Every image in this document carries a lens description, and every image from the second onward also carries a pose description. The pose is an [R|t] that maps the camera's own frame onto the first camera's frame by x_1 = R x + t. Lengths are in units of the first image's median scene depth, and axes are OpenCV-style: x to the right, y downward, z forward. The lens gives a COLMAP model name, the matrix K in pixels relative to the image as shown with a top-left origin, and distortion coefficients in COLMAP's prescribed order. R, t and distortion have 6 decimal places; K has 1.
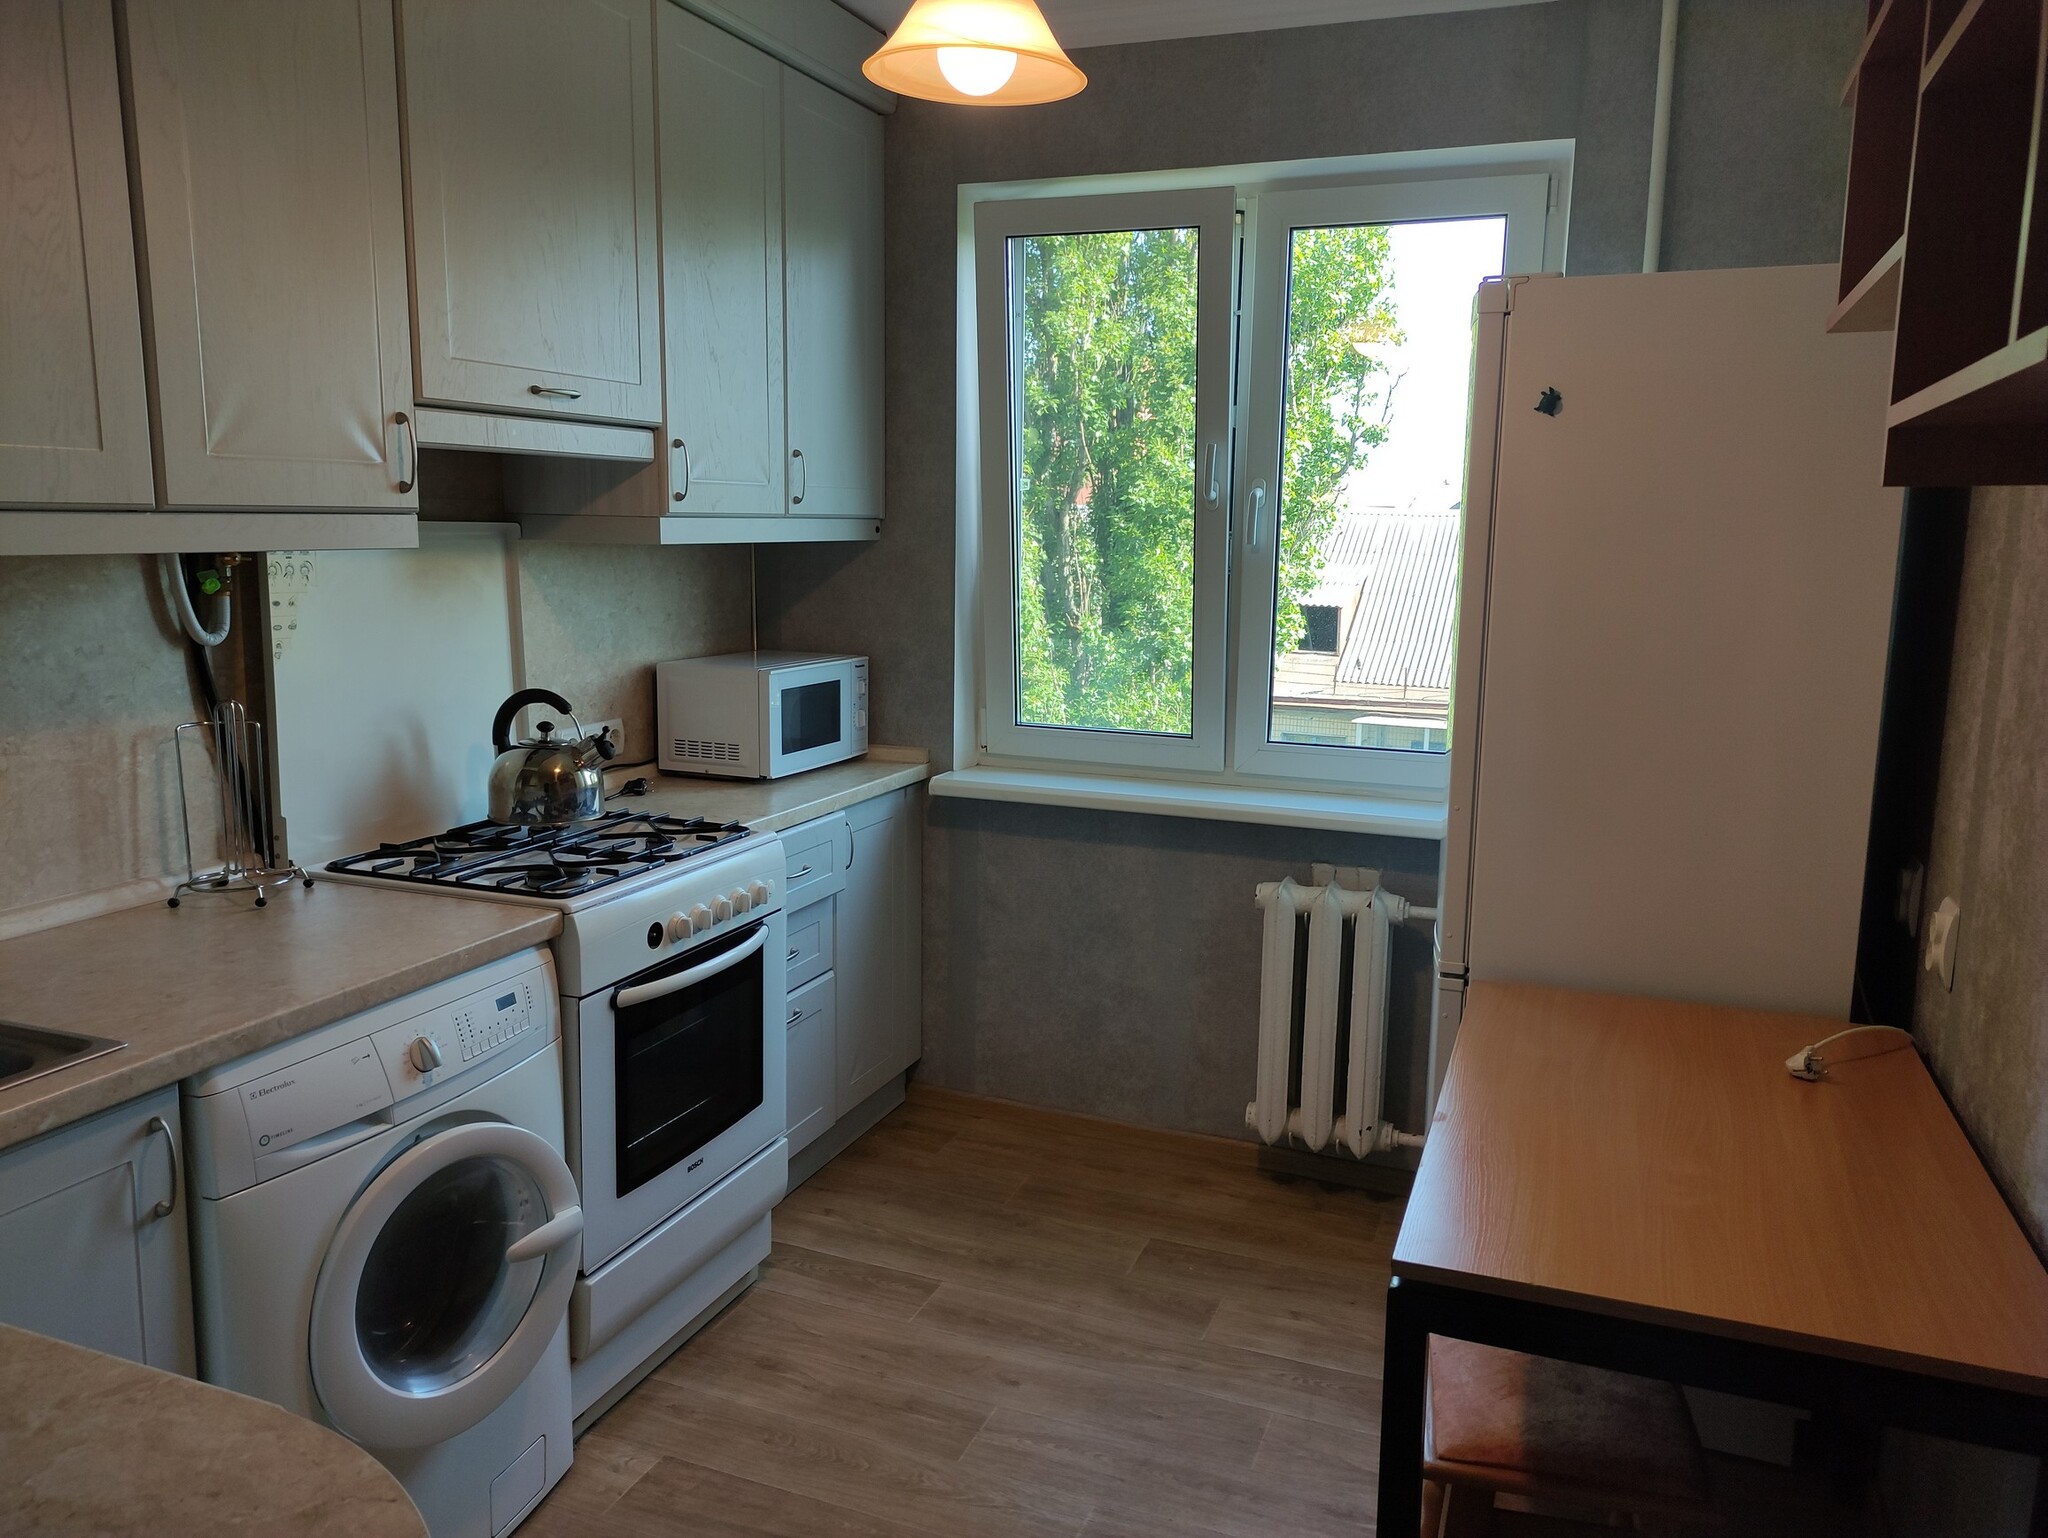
lens RADIAL K [[1522.1, 0, 1017.5], [0, 1522.1, 757.0], [0, 0, 1]] dist [0.075050, -0.067572]
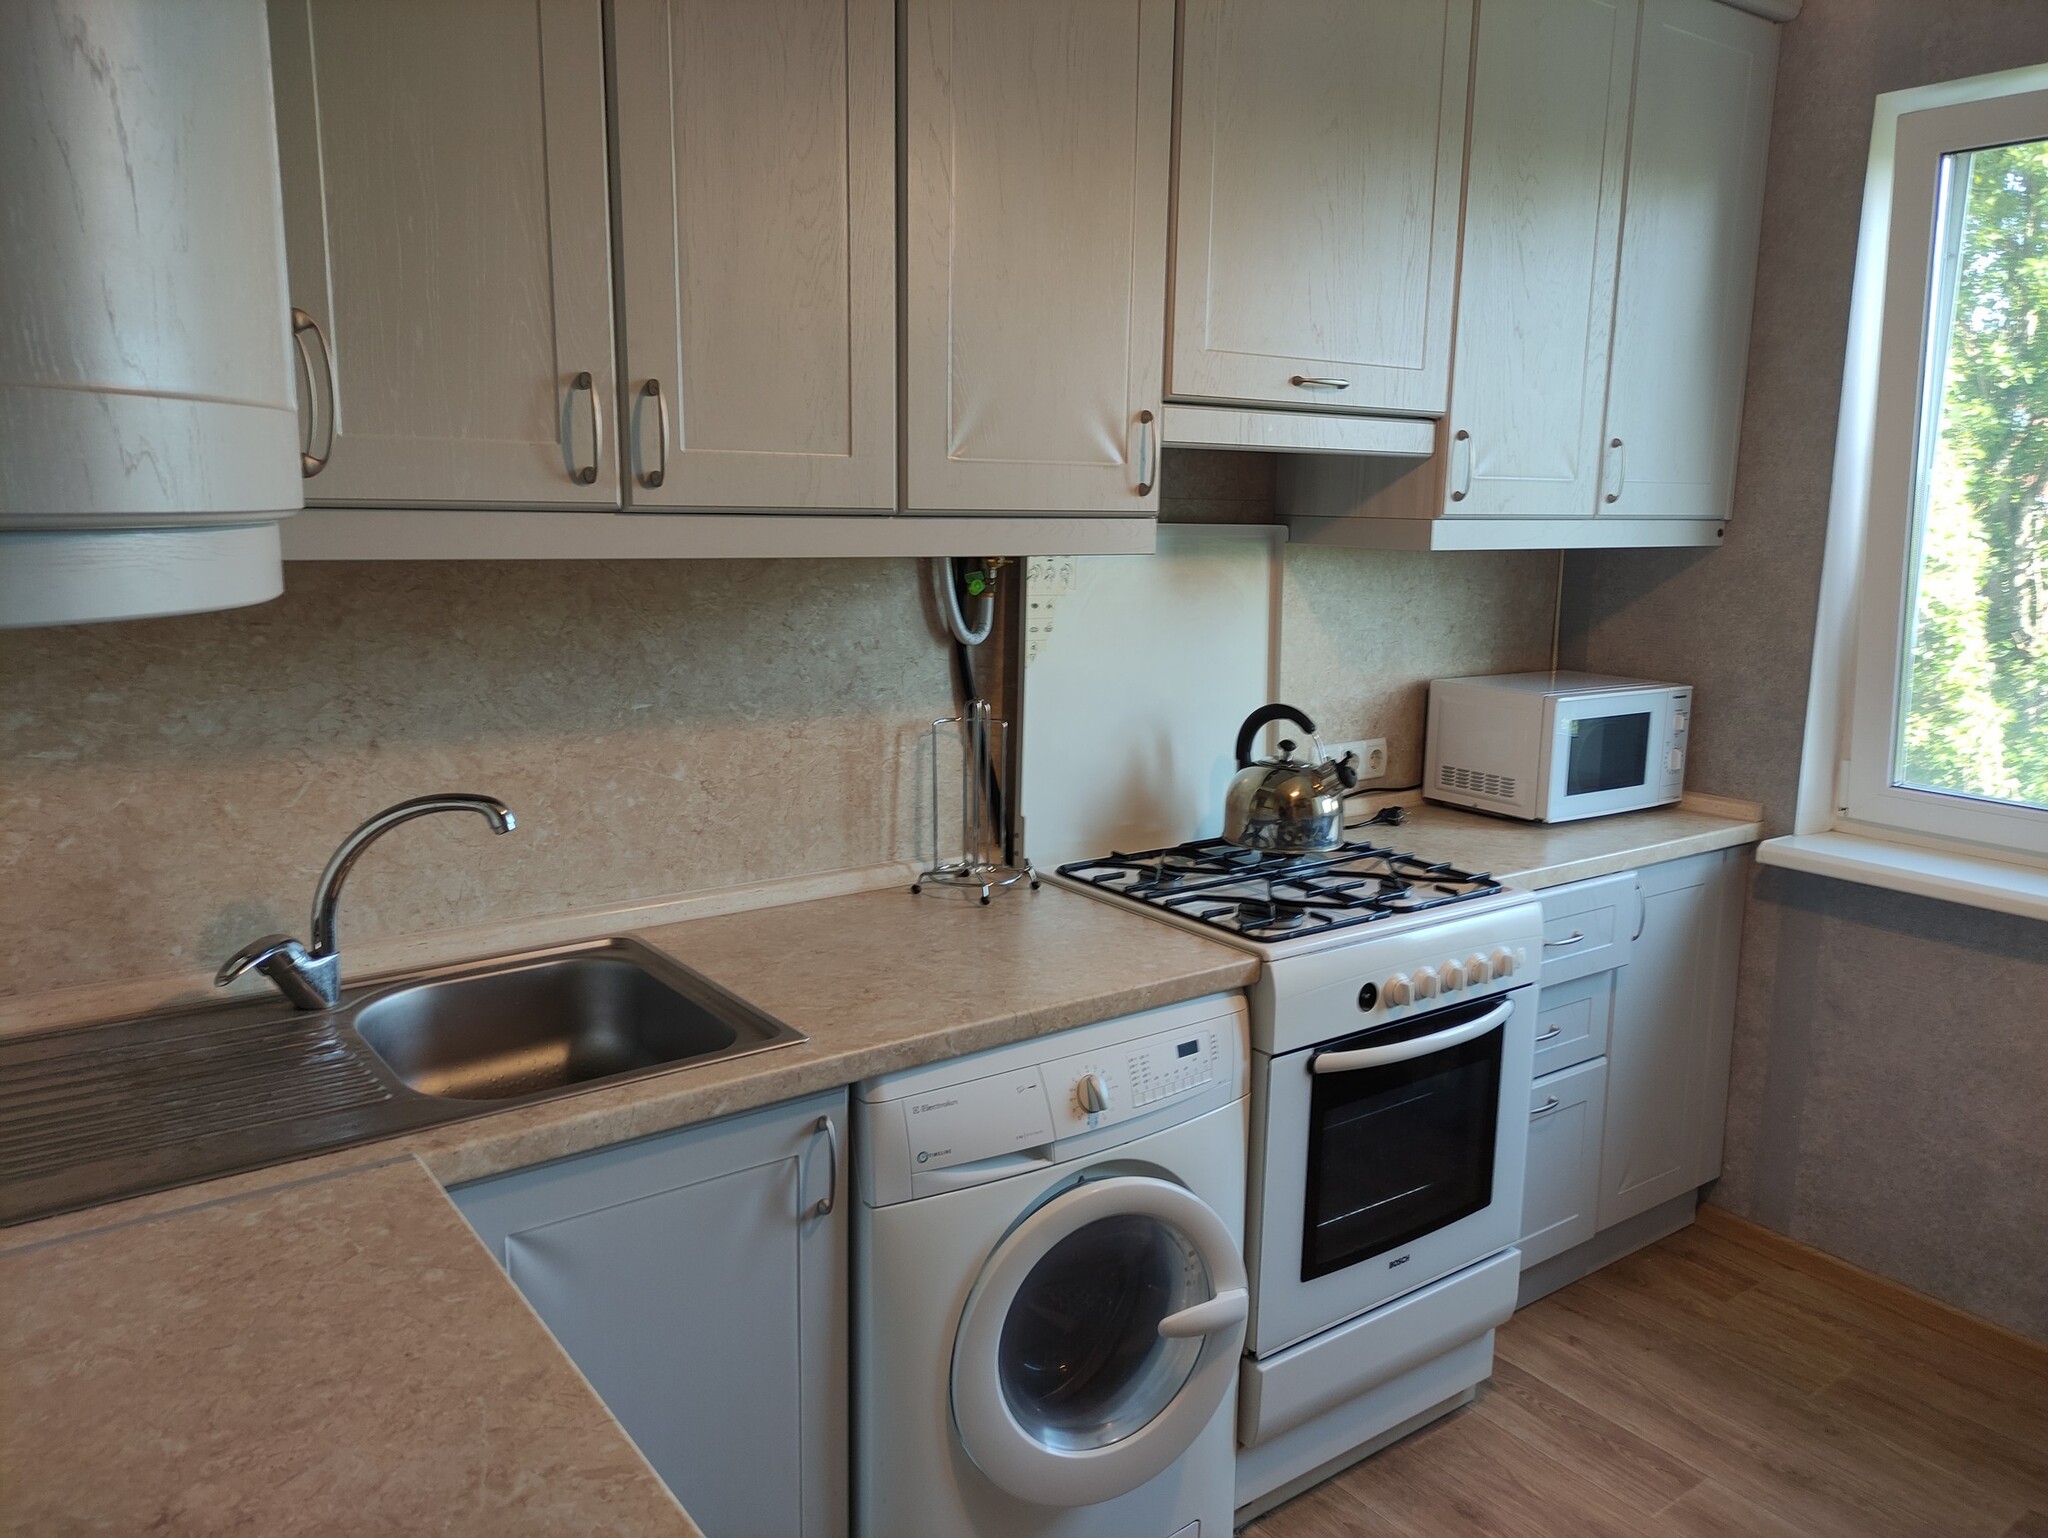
lens RADIAL K [[1522.1, 0, 1017.5], [0, 1522.1, 757.0], [0, 0, 1]] dist [0.075050, -0.067572]
pose [[0.855602, 0.090454, -0.509669, 0.023914], [-0.088565, 0.995676, 0.028031, -0.024618], [0.510001, 0.021155, 0.859914, 0.124707]]
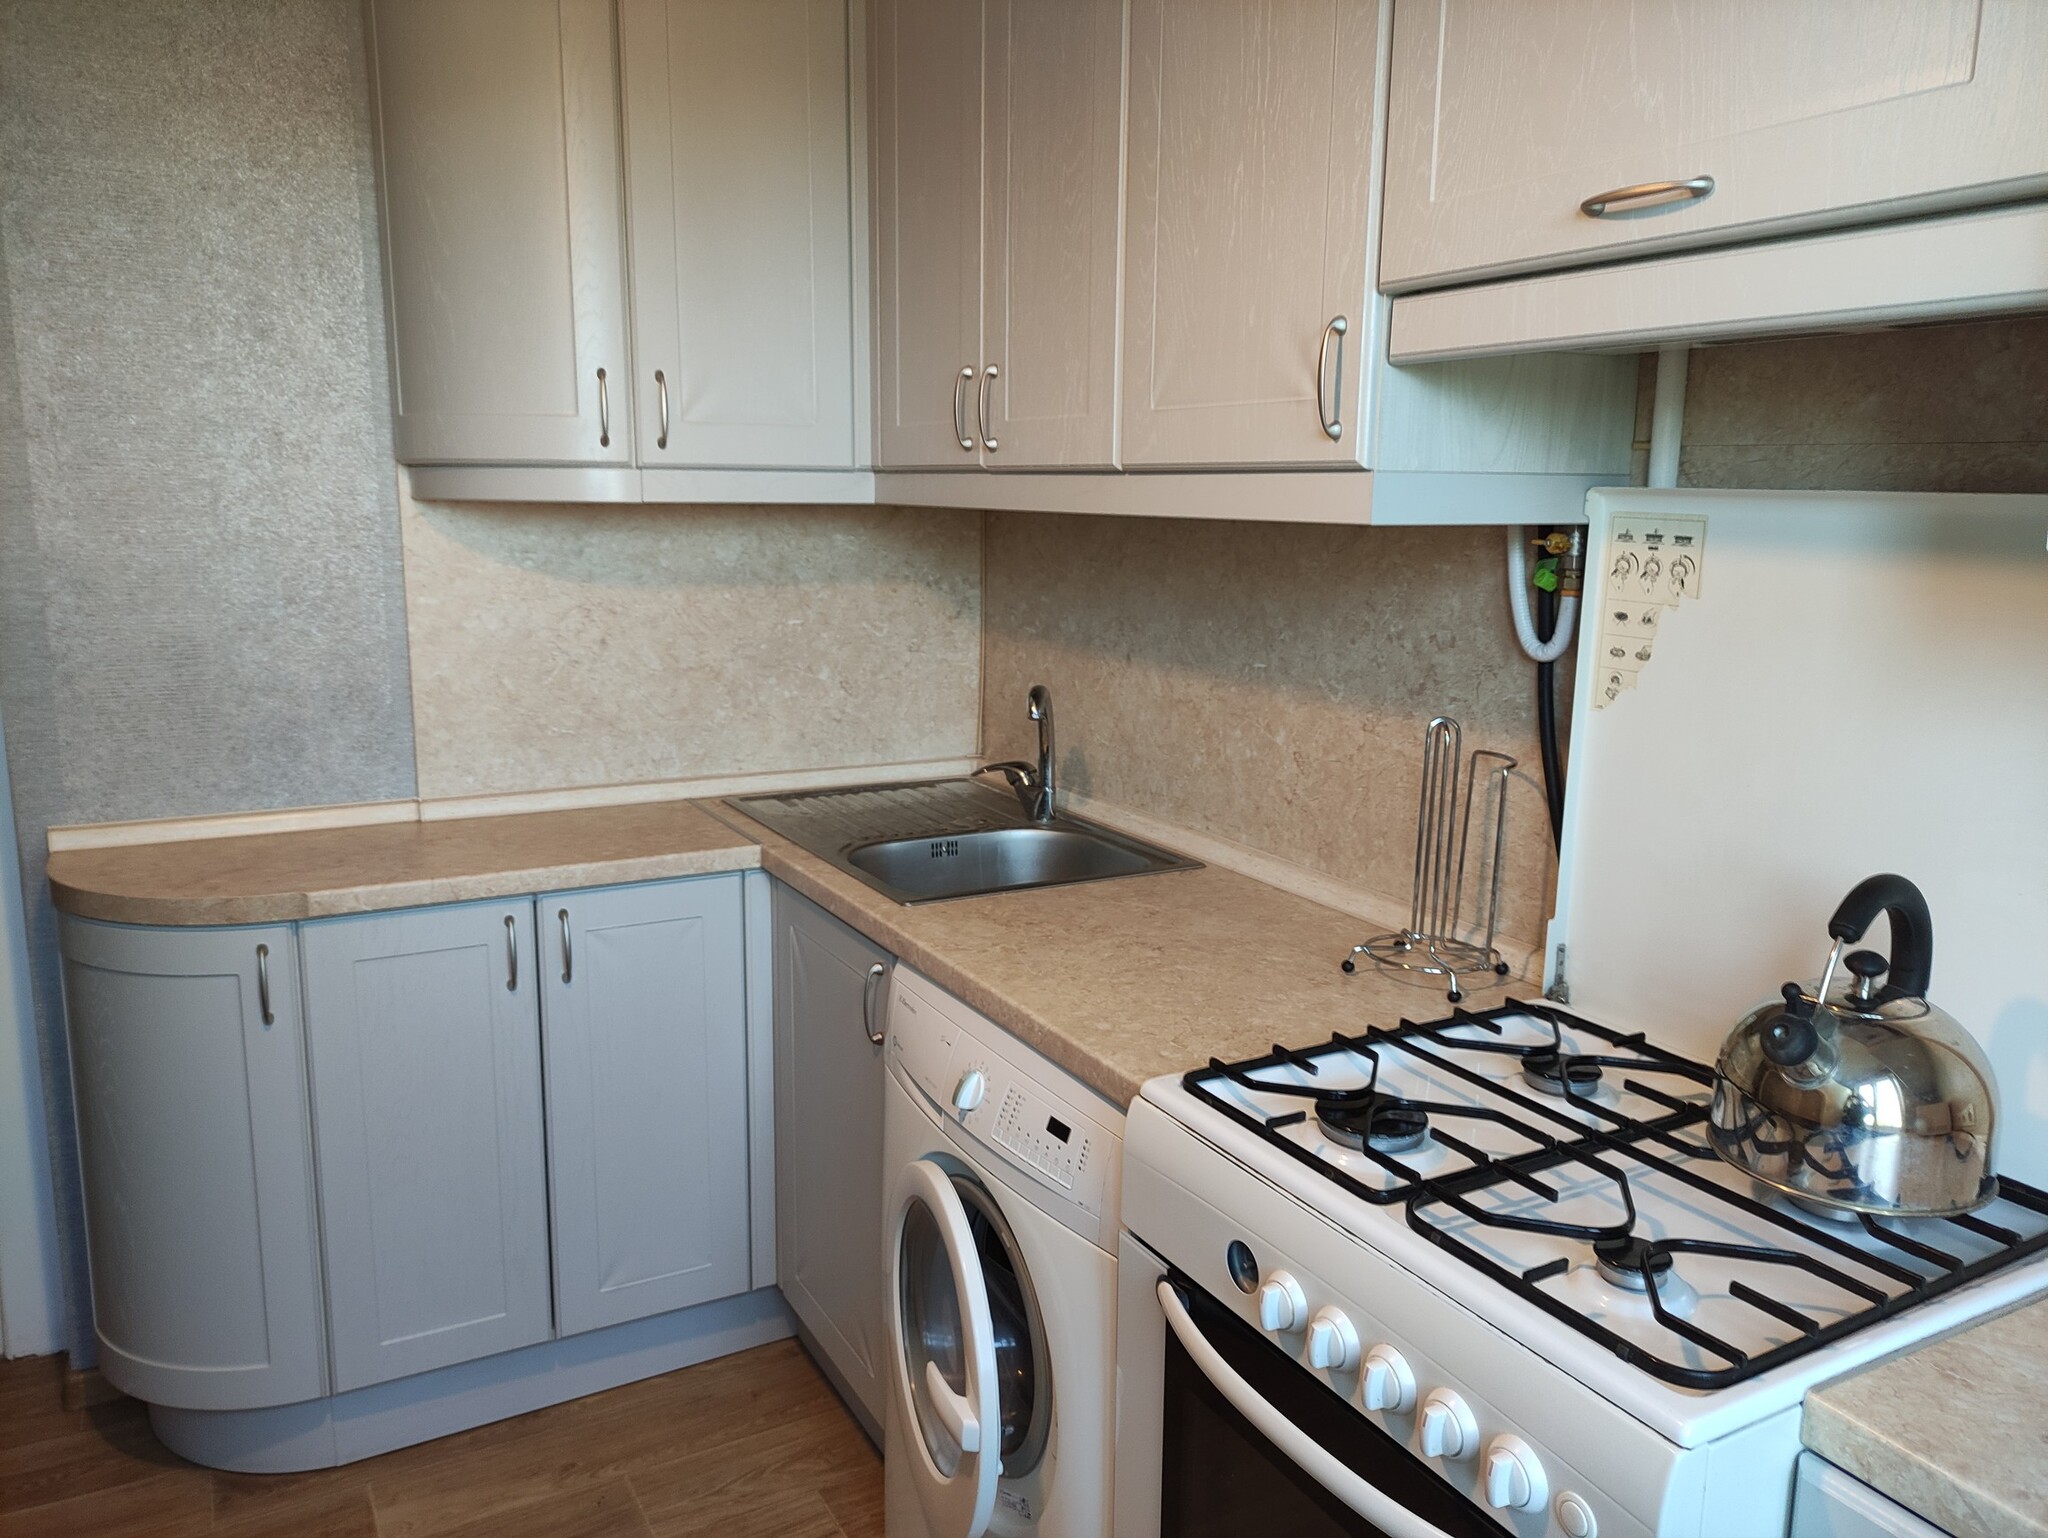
lens RADIAL K [[1522.1, 0, 1017.5], [0, 1522.1, 757.0], [0, 0, 1]] dist [0.075050, -0.067572]
pose [[-0.633734, 0.111972, -0.765405, 0.173558], [-0.145333, 0.954614, 0.259983, -0.156587], [0.759776, 0.275999, -0.588697, 1.078809]]
